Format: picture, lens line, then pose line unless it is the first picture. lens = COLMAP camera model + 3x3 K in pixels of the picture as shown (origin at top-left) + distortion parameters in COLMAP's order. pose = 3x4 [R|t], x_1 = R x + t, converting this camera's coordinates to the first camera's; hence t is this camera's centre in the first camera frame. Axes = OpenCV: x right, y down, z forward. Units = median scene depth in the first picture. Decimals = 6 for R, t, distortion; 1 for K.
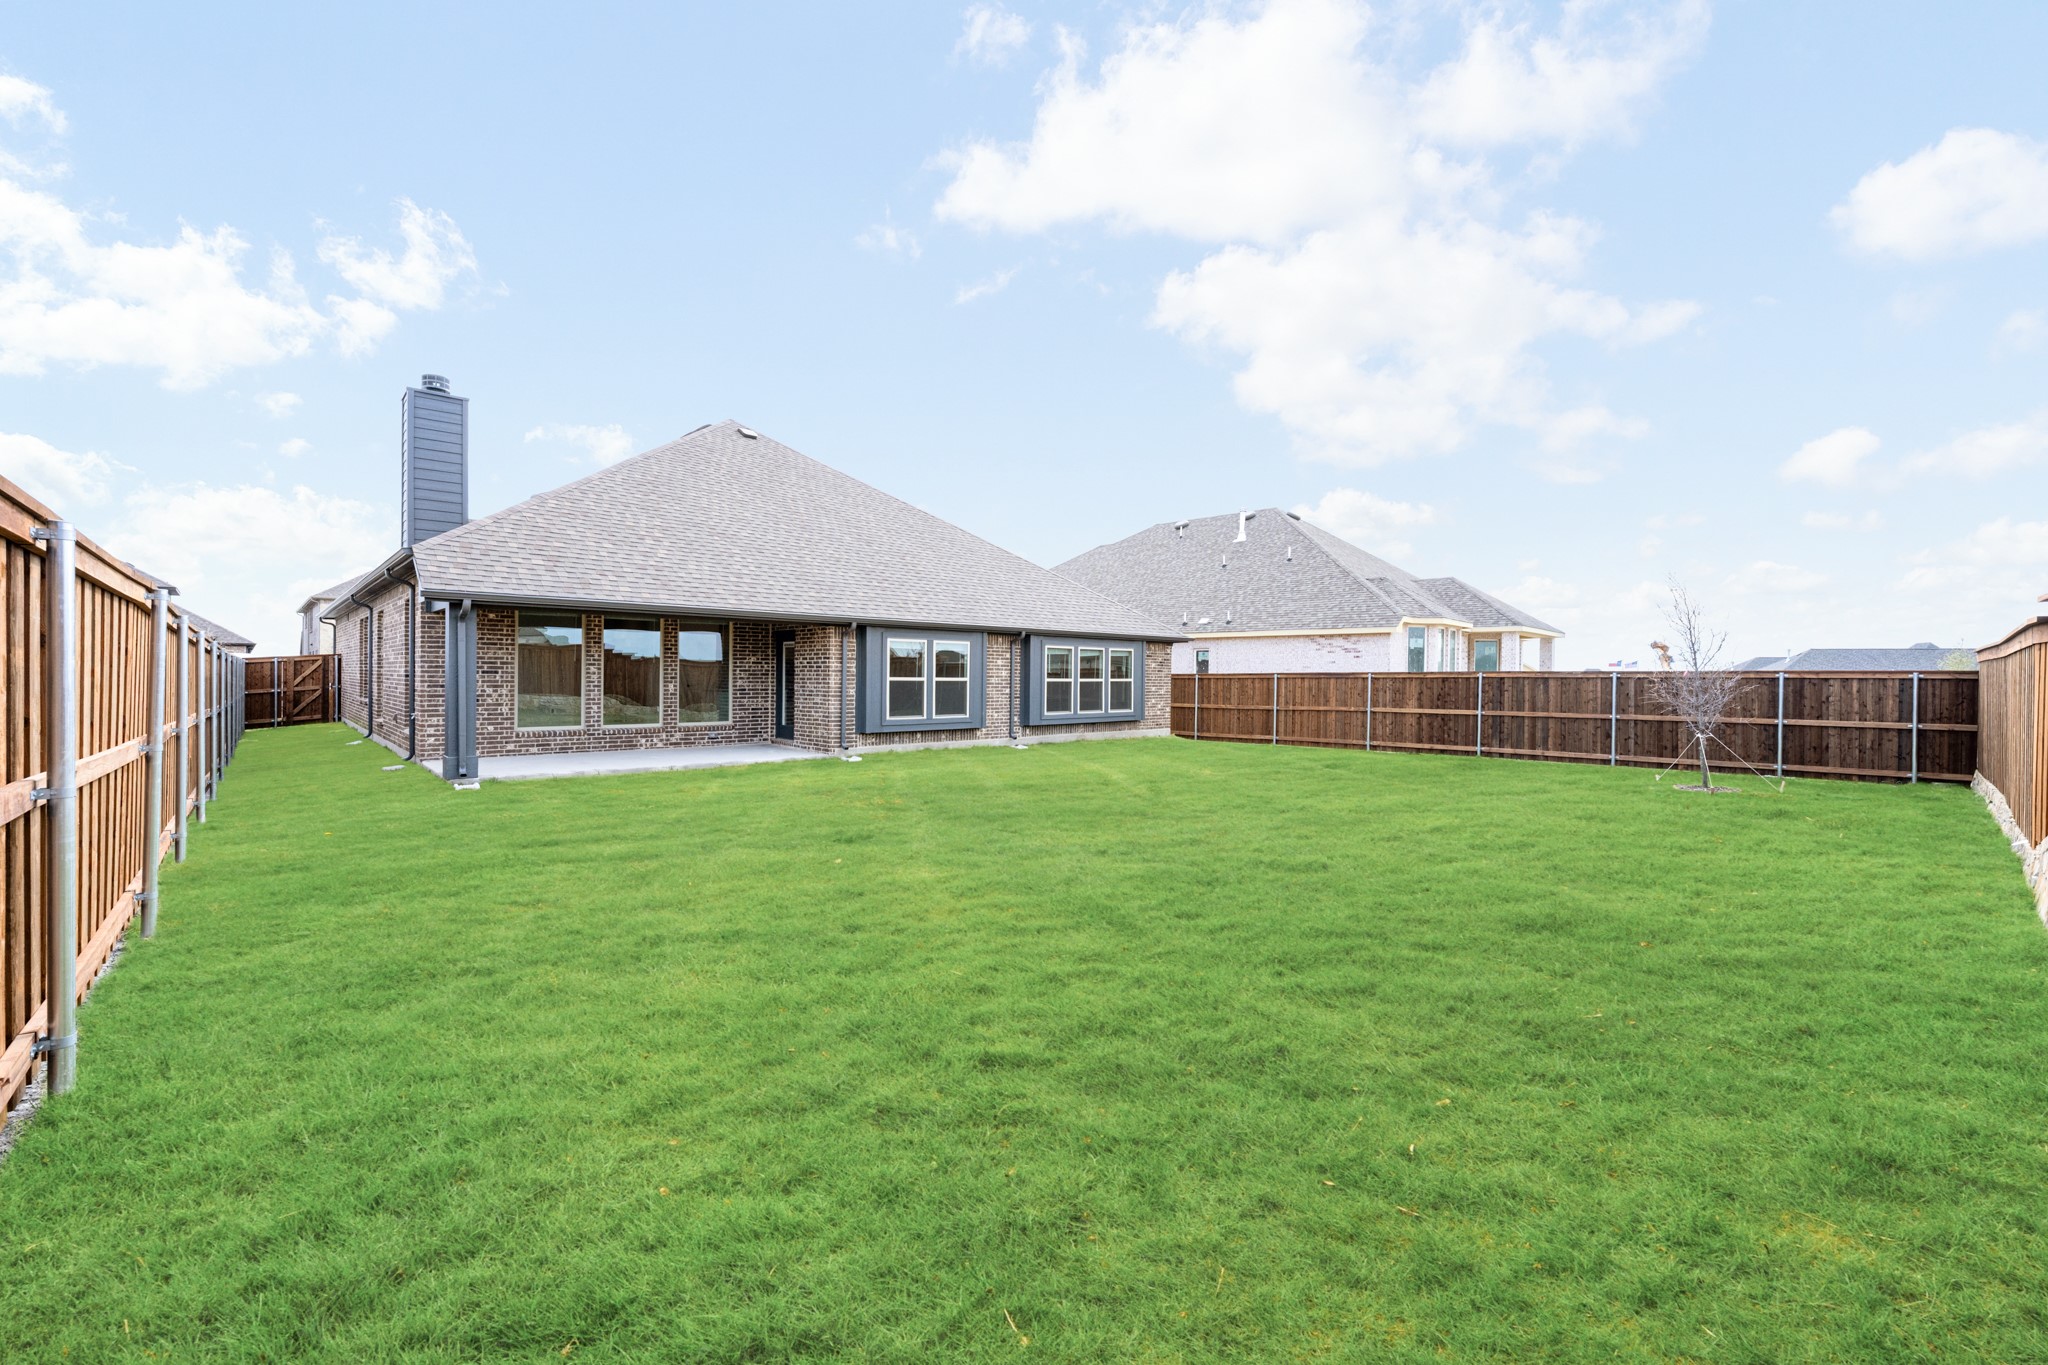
lens RADIAL K [[837.5, 0, 1041.5], [0, 837.5, 680.5], [0, 0, 1]] dist [-0.004184, 0.000397]
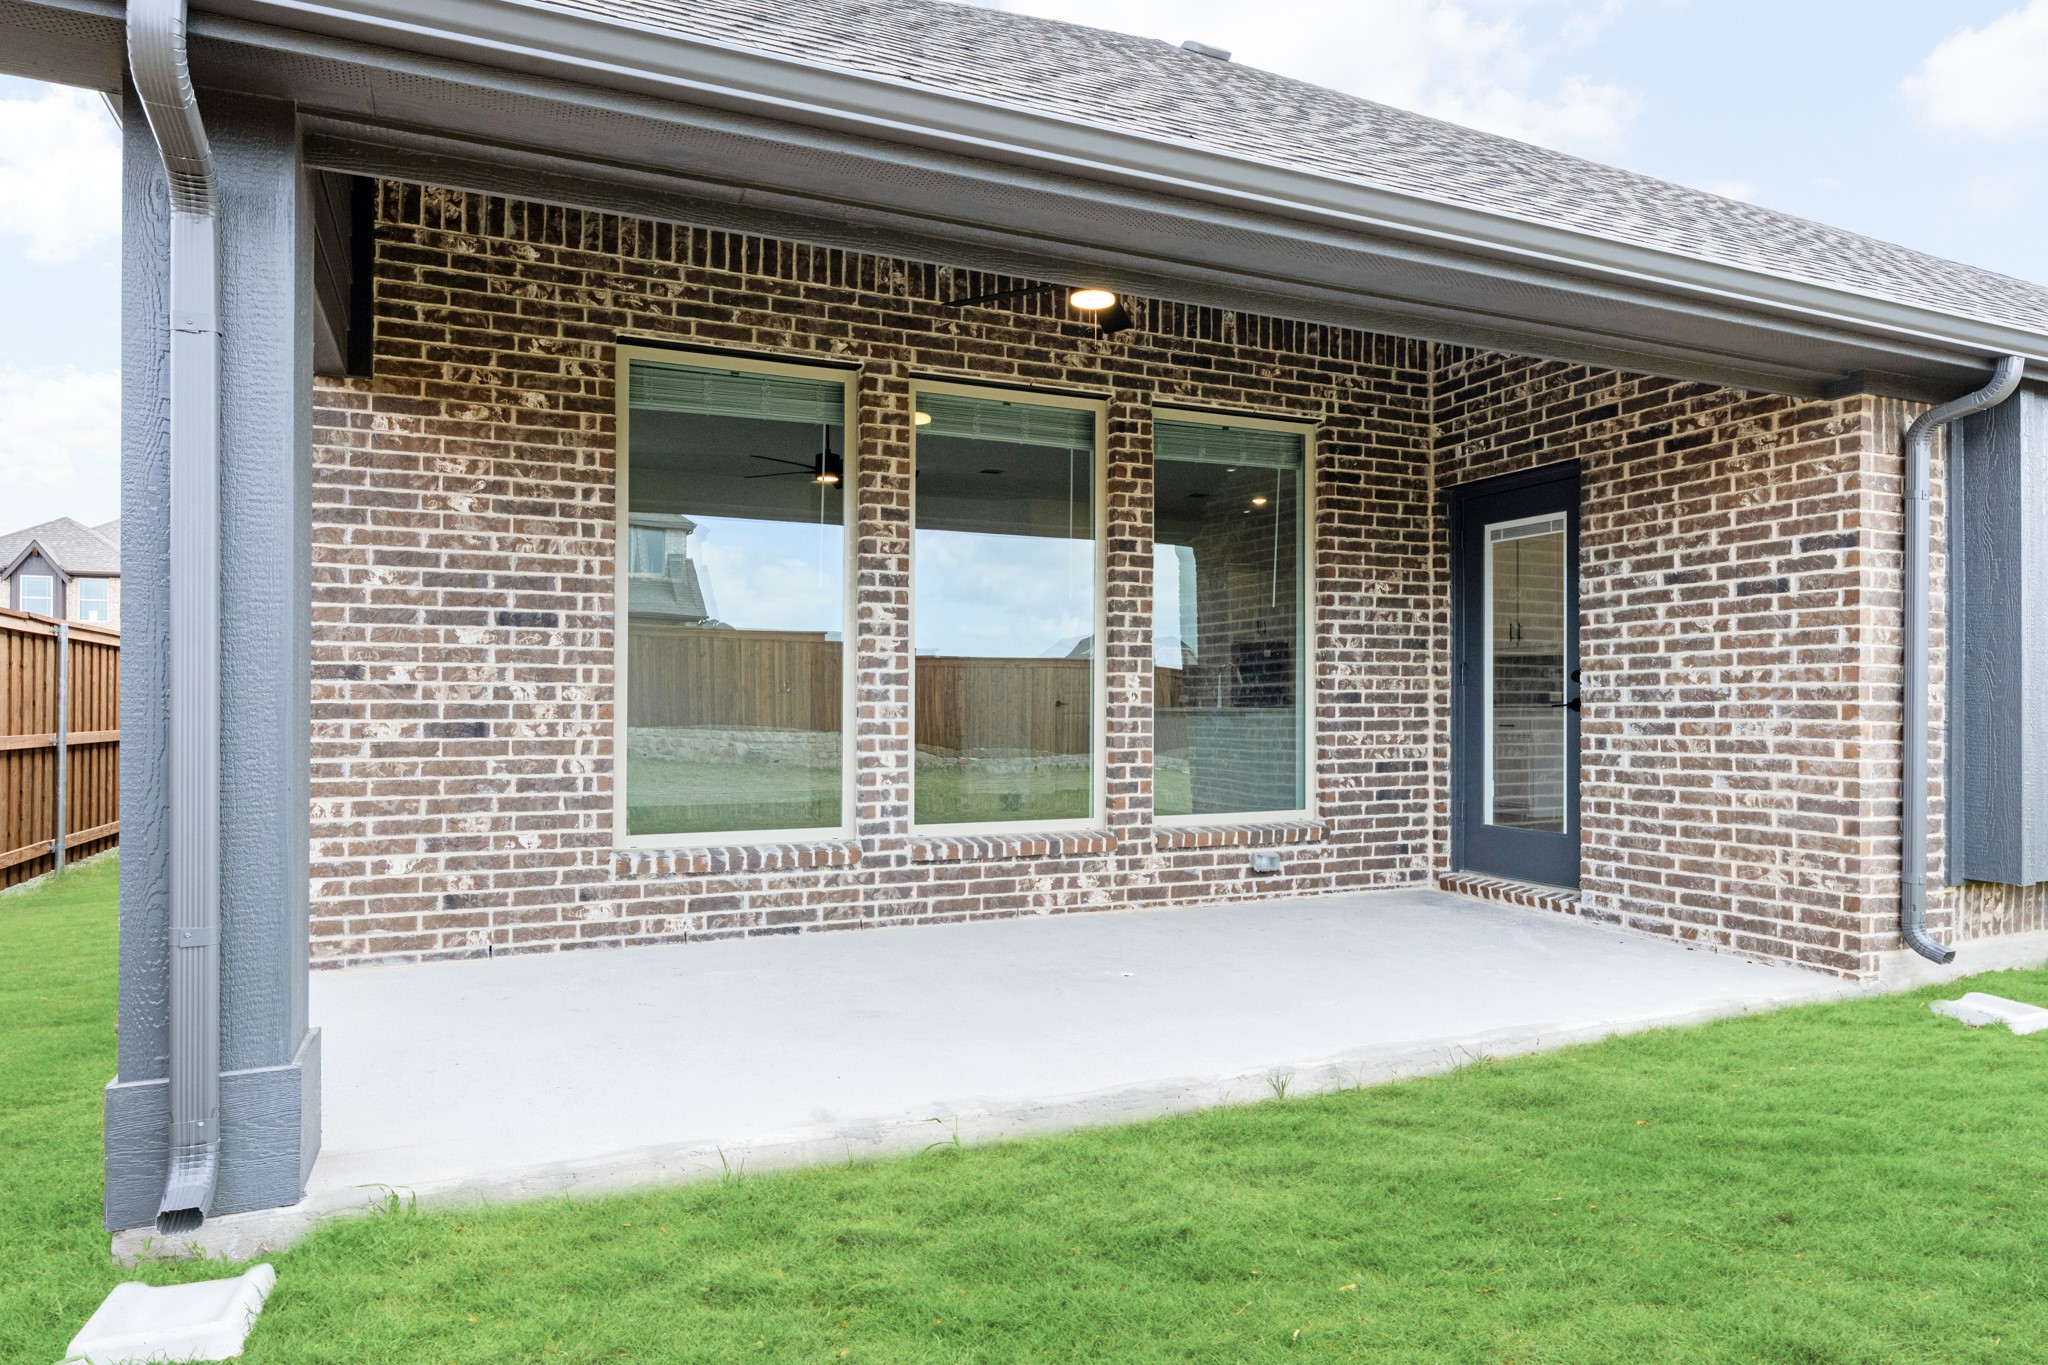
lens RADIAL K [[1250.3, 0, 1018.6], [0, 1250.3, 697.0], [0, 0, 1]] dist [-0.003879, -0.000344]
pose [[0.943235, -0.009953, -0.331977, -0.315615], [0.005181, 0.999870, -0.015255, 0.016303], [0.332085, 0.012669, 0.943164, 0.556120]]
